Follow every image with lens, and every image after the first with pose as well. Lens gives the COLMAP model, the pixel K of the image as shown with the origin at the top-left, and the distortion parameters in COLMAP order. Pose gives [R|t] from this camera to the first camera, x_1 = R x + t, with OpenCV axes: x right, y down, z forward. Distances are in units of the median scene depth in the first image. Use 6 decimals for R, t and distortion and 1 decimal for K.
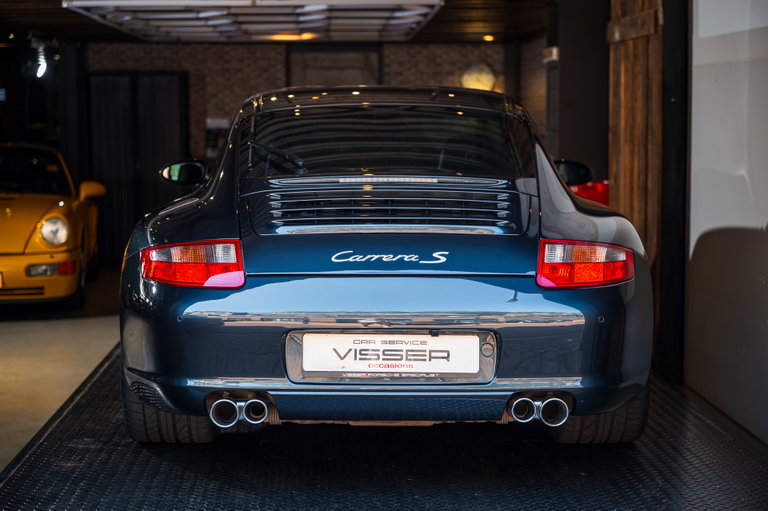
lens RADIAL K [[1515.3, 0, 360.1], [0, 1515.3, 244.6], [0, 0, 1]] dist [0.071492, 0.000000]
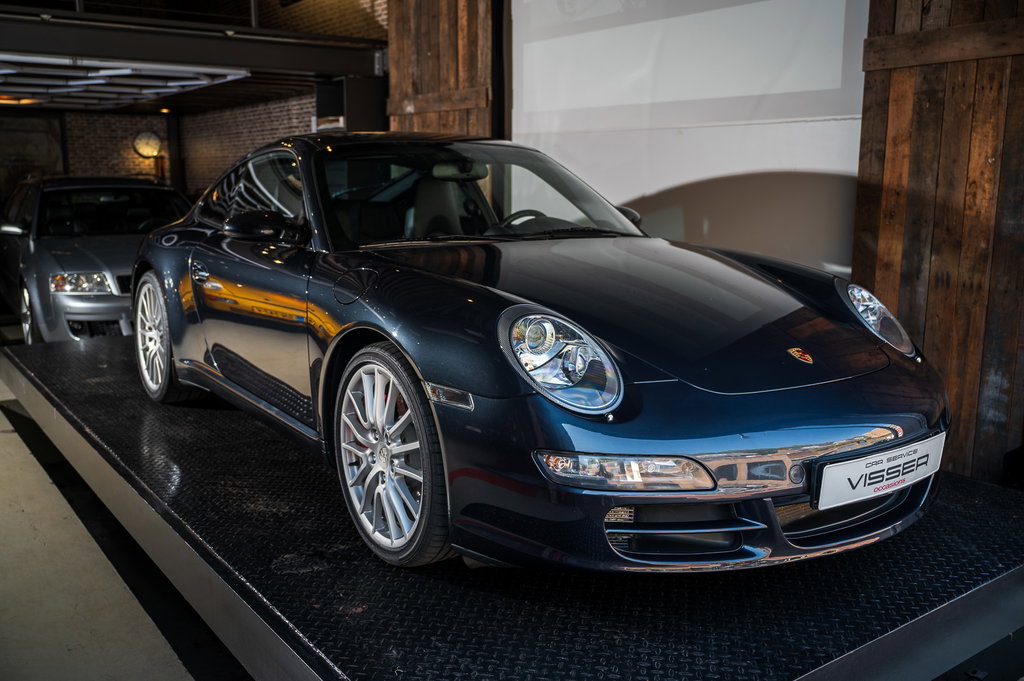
lens RADIAL K [[923.5, 0, 513.4], [0, 923.5, 339.9], [0, 0, 1]] dist [0.038127, -0.067948]
pose [[0.823411, -0.098262, 0.558872, -0.118555], [0.045603, 0.993166, 0.107432, -0.016750], [-0.565610, -0.062975, 0.822265, 0.191037]]
